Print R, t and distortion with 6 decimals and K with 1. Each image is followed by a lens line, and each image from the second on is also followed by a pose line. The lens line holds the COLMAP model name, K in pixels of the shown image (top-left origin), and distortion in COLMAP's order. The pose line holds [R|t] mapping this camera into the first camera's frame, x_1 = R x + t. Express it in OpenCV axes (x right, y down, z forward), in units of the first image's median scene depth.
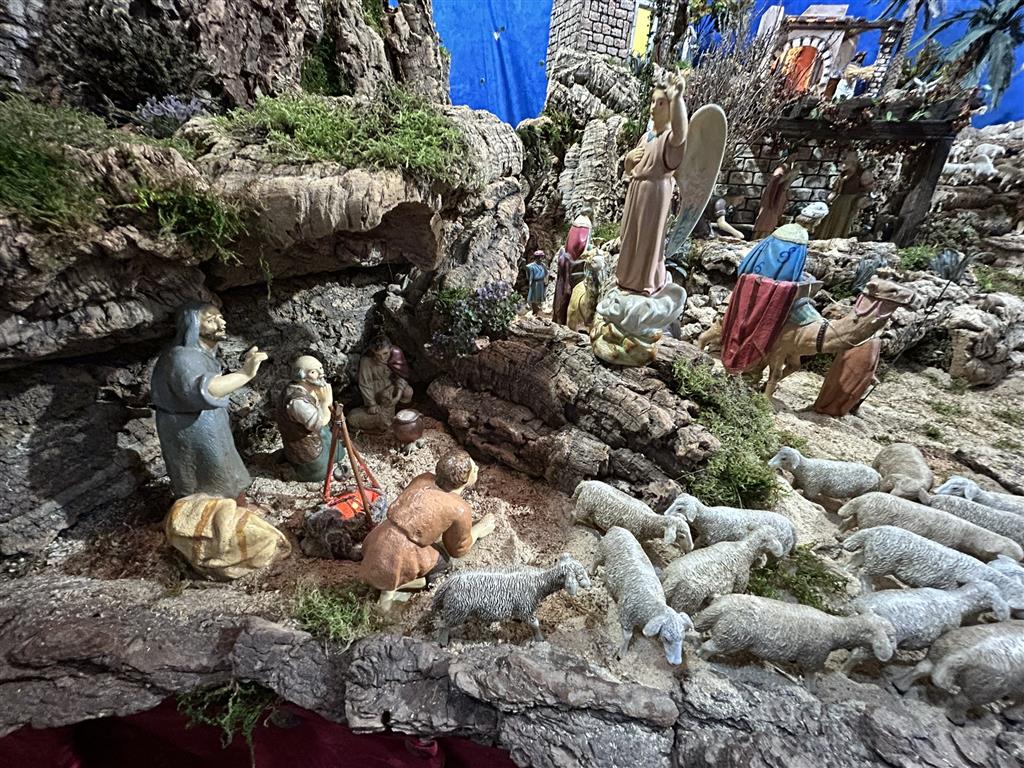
lens RADIAL K [[406.9, 0, 508.7], [0, 406.9, 380.2], [0, 0, 1]] dist [0.001832, -0.000042]
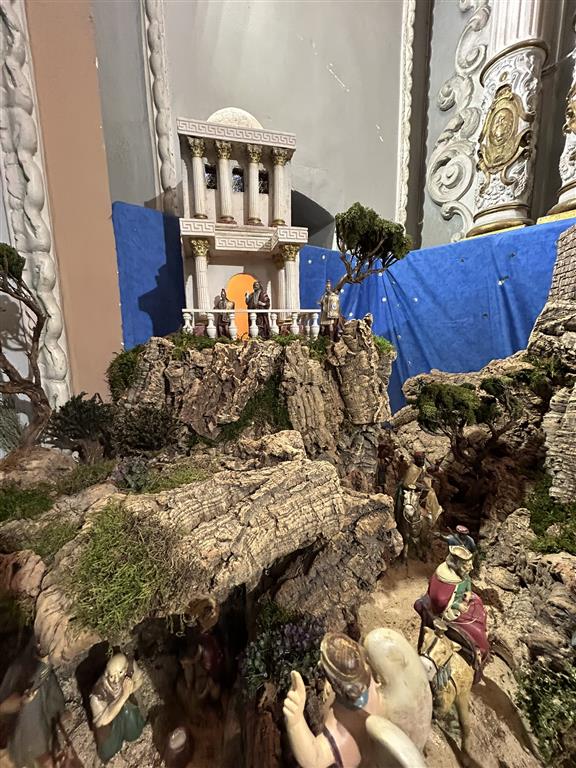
lens RADIAL K [[305.2, 0, 291.9], [0, 305.2, 383.7], [0, 0, 1]] dist [0.001832, -0.000042]
pose [[0.728827, 0.061131, -0.681964, 0.192293], [-0.266457, 0.942815, -0.200253, -0.297418], [0.630724, 0.327663, 0.703437, 0.121082]]
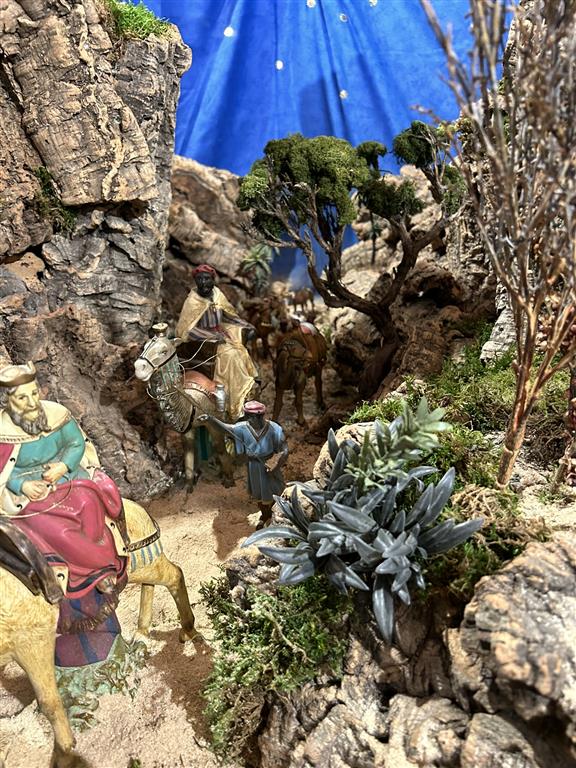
lens RADIAL K [[576.2, 0, 288.0], [0, 576.2, 384.0], [0, 0, 1]] dist [0.046309, -0.055804]
pose [[0.765639, 0.200069, -0.611366, 0.387626], [-0.257412, 0.966282, -0.006152, -0.267381], [0.589522, 0.162083, 0.791324, 0.392953]]
